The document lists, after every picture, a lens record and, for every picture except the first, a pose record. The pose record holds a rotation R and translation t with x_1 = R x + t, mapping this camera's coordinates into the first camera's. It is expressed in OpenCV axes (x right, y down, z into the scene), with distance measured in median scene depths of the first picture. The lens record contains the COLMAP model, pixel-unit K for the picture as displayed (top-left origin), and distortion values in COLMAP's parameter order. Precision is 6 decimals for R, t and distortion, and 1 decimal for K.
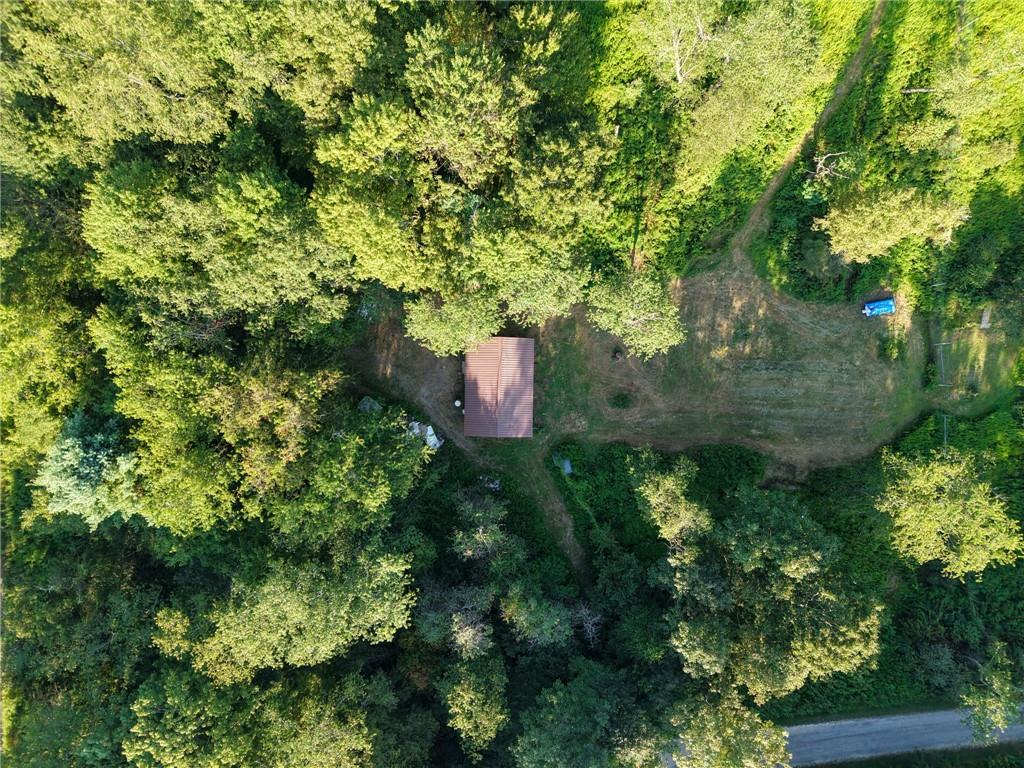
lens RADIAL K [[686.1, 0, 509.1], [0, 686.1, 389.2], [0, 0, 1]] dist [0.051190, -0.060204]
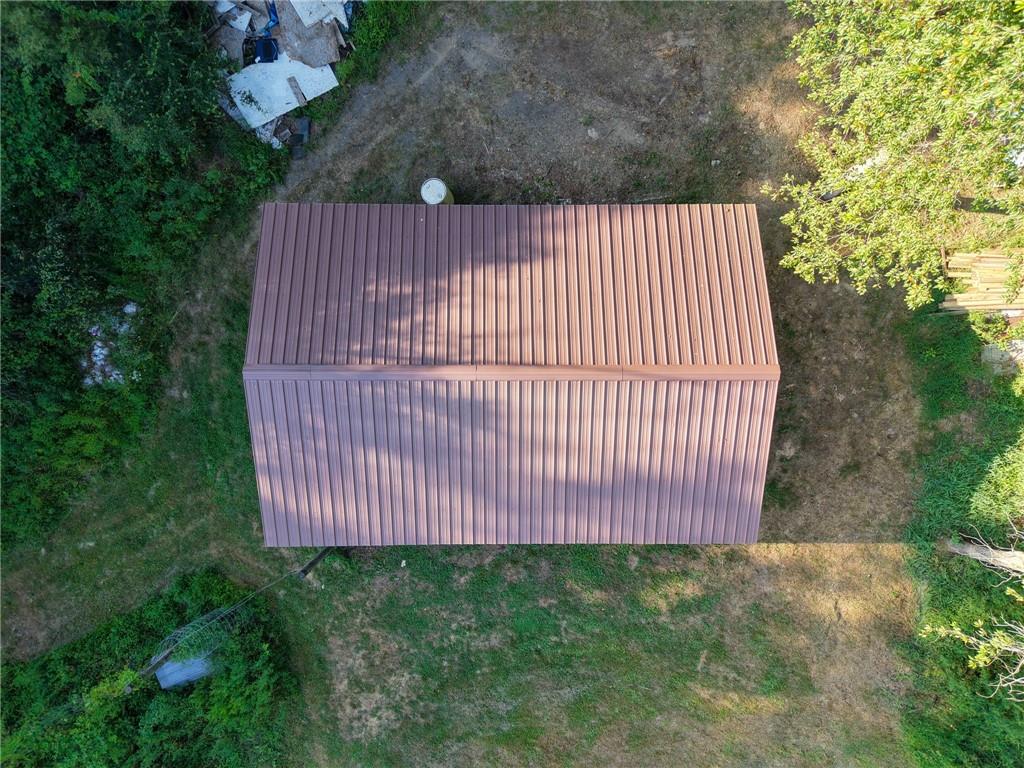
lens RADIAL K [[686.1, 0, 509.1], [0, 686.1, 389.2], [0, 0, 1]] dist [0.051190, -0.060204]
pose [[0.020716, 0.999775, 0.004553, -0.013542], [-0.999680, 0.020648, 0.014616, -0.007378], [0.014518, -0.004854, 0.999883, 0.930557]]
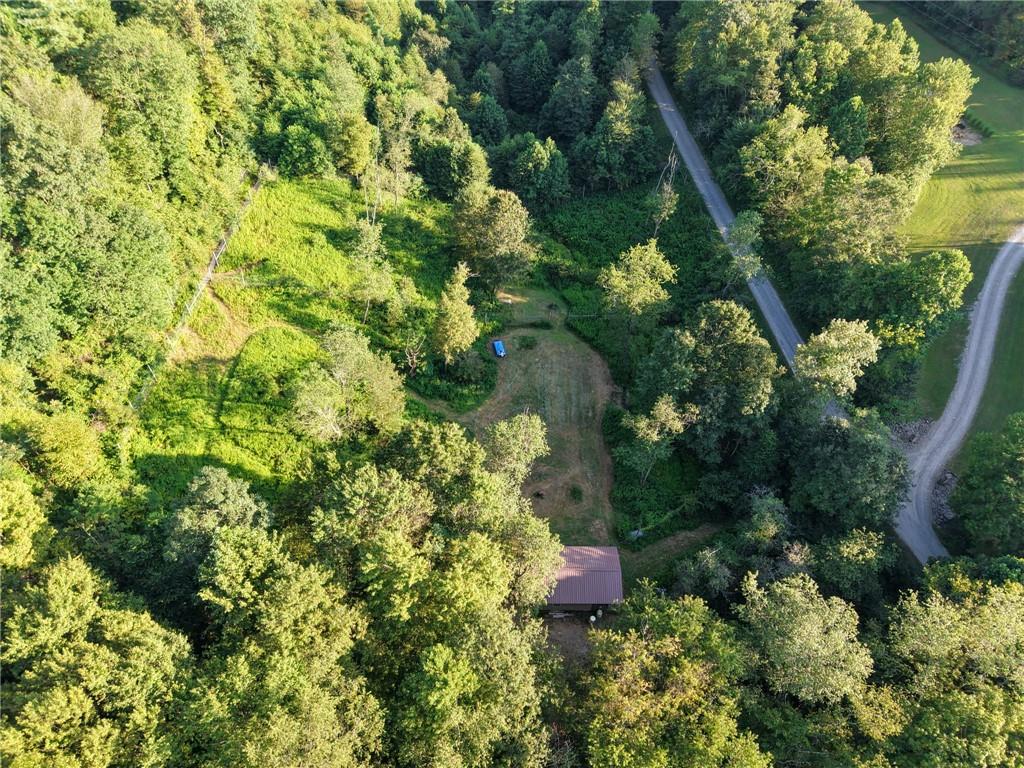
lens RADIAL K [[686.1, 0, 509.1], [0, 686.1, 389.2], [0, 0, 1]] dist [0.051190, -0.060204]
pose [[-0.013225, -0.764816, 0.644113, -0.601505], [0.999790, -0.000038, 0.020482, -0.159201], [-0.015641, 0.644249, 0.764656, -0.084008]]
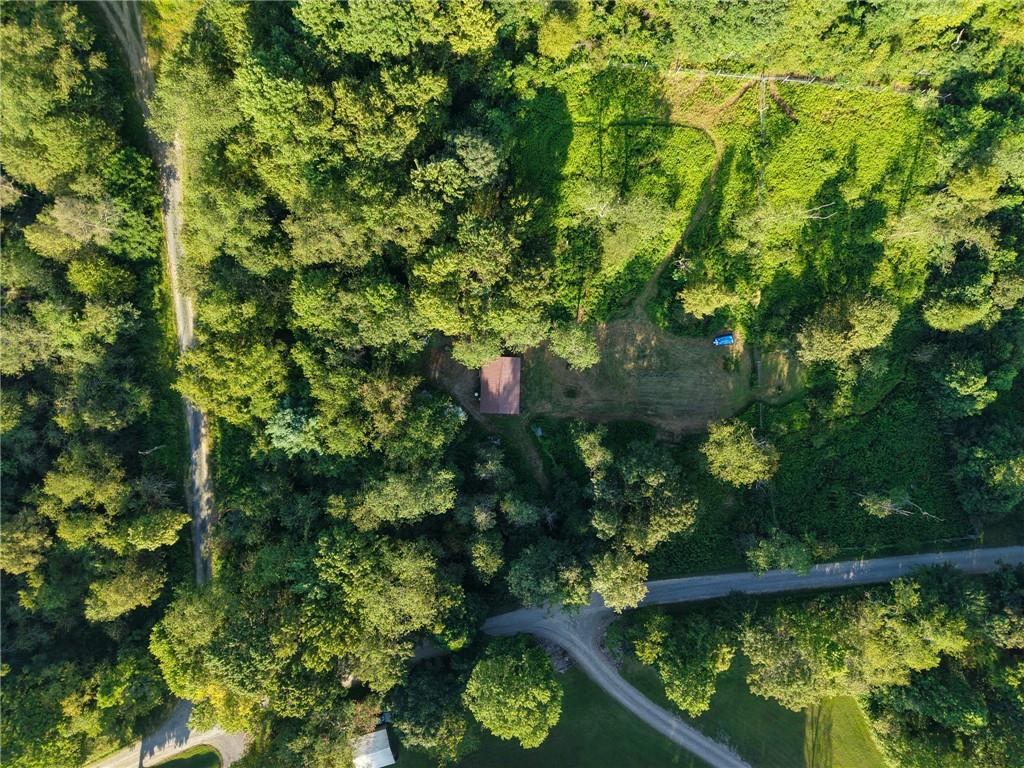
lens RADIAL K [[686.1, 0, 509.1], [0, 686.1, 389.2], [0, 0, 1]] dist [0.051190, -0.060204]
pose [[0.999963, 0.008402, 0.001894, 0.005470], [-0.008412, 0.999949, 0.005619, -0.002997], [-0.001847, -0.005635, 0.999982, -0.879941]]
